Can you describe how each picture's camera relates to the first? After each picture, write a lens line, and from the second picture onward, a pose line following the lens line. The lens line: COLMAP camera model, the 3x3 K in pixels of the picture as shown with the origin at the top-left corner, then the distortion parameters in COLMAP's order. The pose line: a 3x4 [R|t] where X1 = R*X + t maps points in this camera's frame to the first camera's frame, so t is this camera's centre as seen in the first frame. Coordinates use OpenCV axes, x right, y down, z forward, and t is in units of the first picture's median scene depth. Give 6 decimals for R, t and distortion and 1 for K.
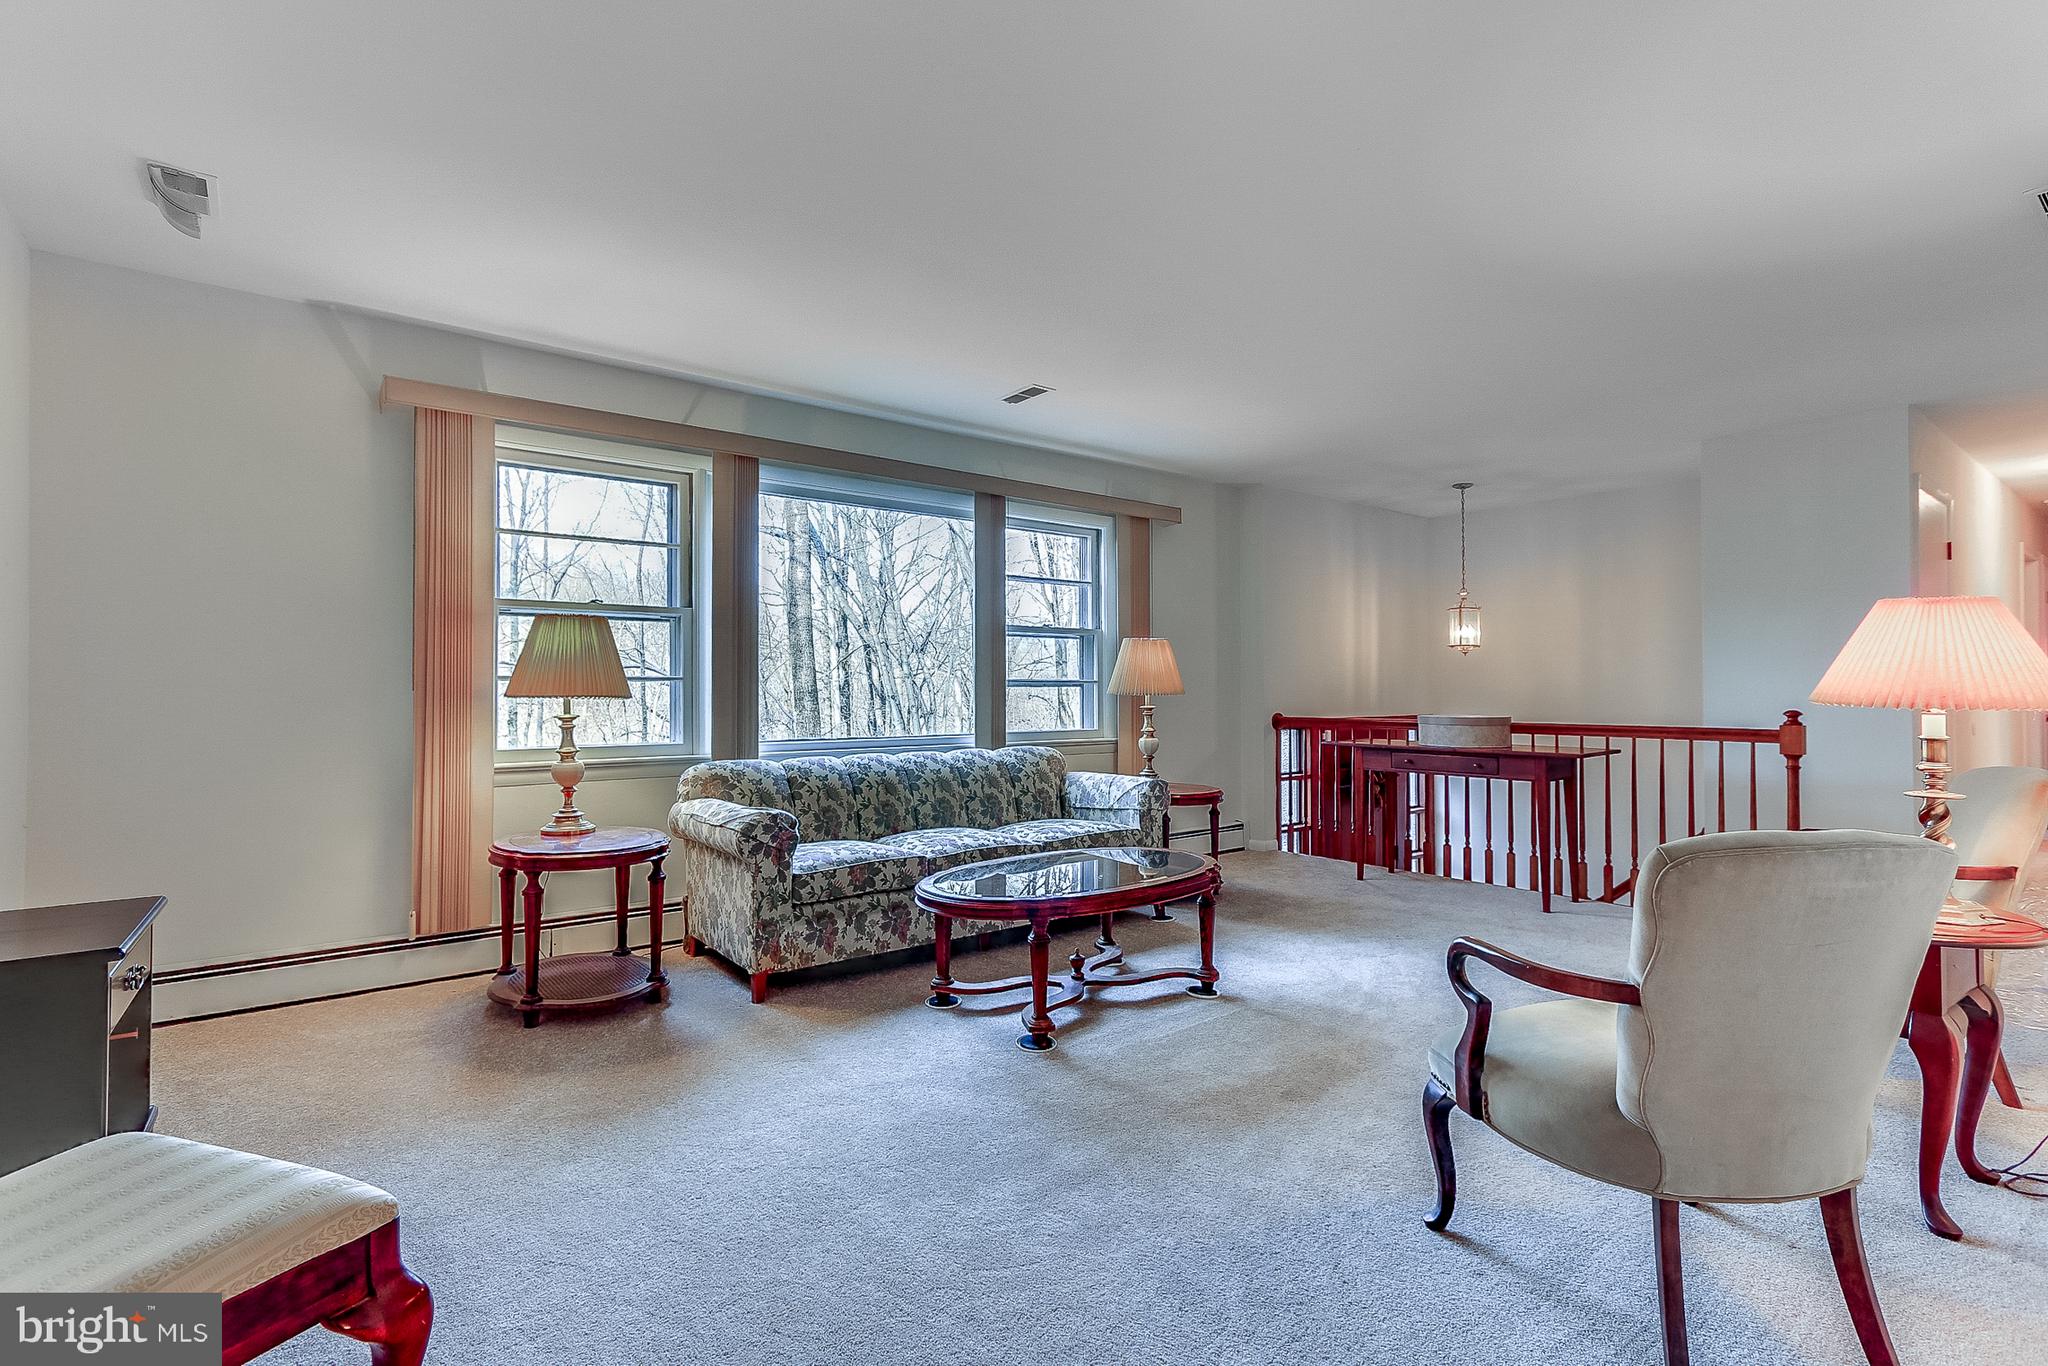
lens RADIAL K [[932.6, 0, 1021.6], [0, 932.6, 682.1], [0, 0, 1]] dist [0.003374, 0.000301]
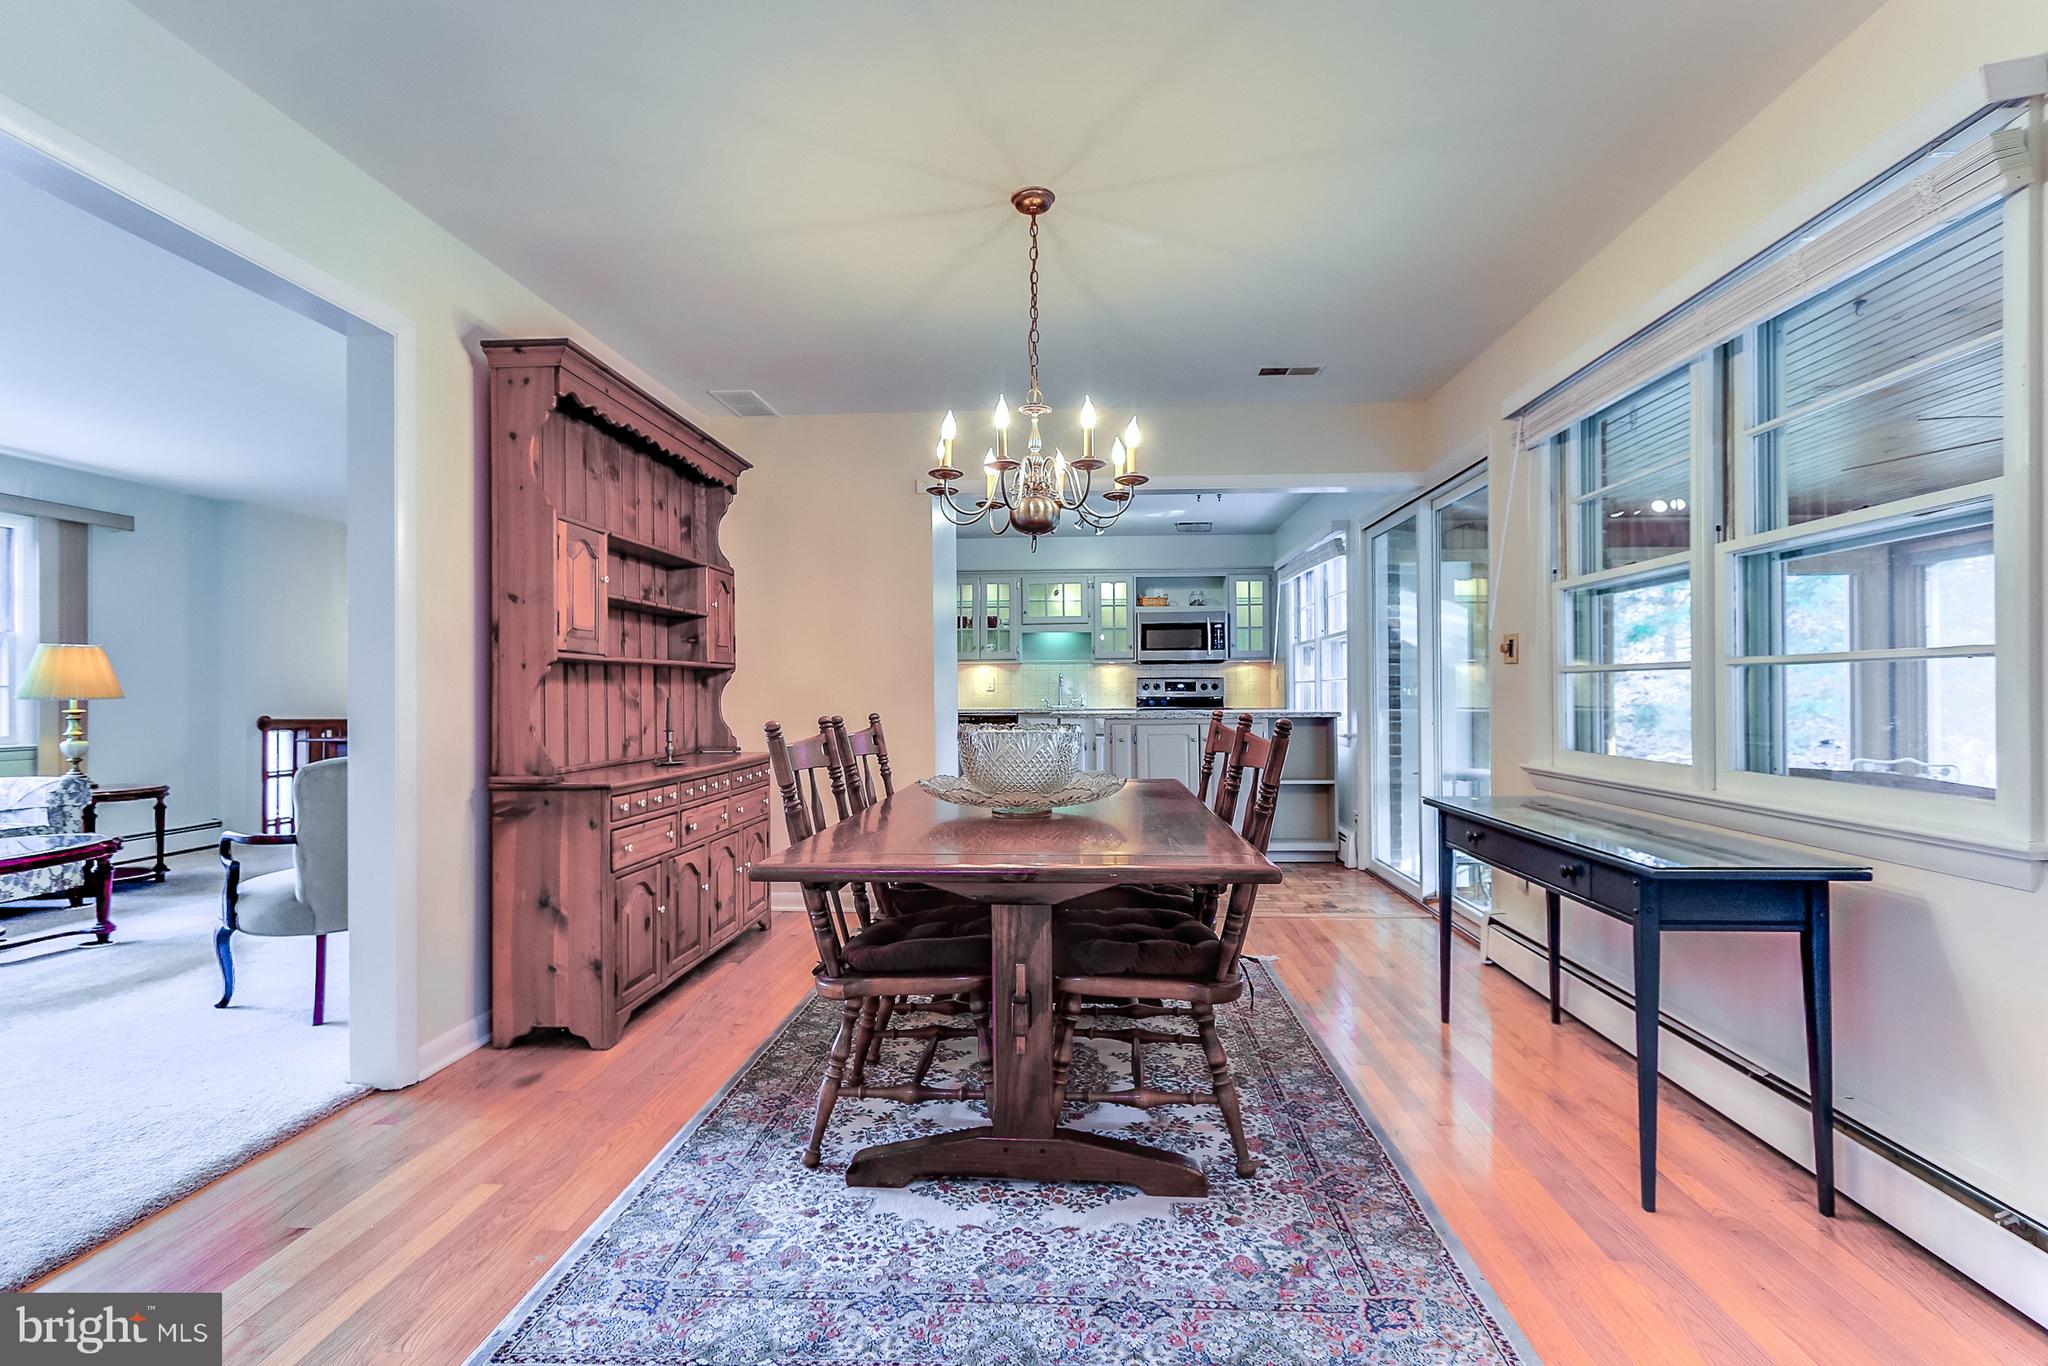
lens RADIAL K [[932.6, 0, 1031.9], [0, 932.6, 680.2], [0, 0, 1]] dist [0.003374, 0.000301]
pose [[0.650038, 0.010166, 0.759834, 0.037459], [-0.004973, 0.999946, -0.009125, -0.003190], [-0.759886, 0.002153, 0.650053, -0.477517]]
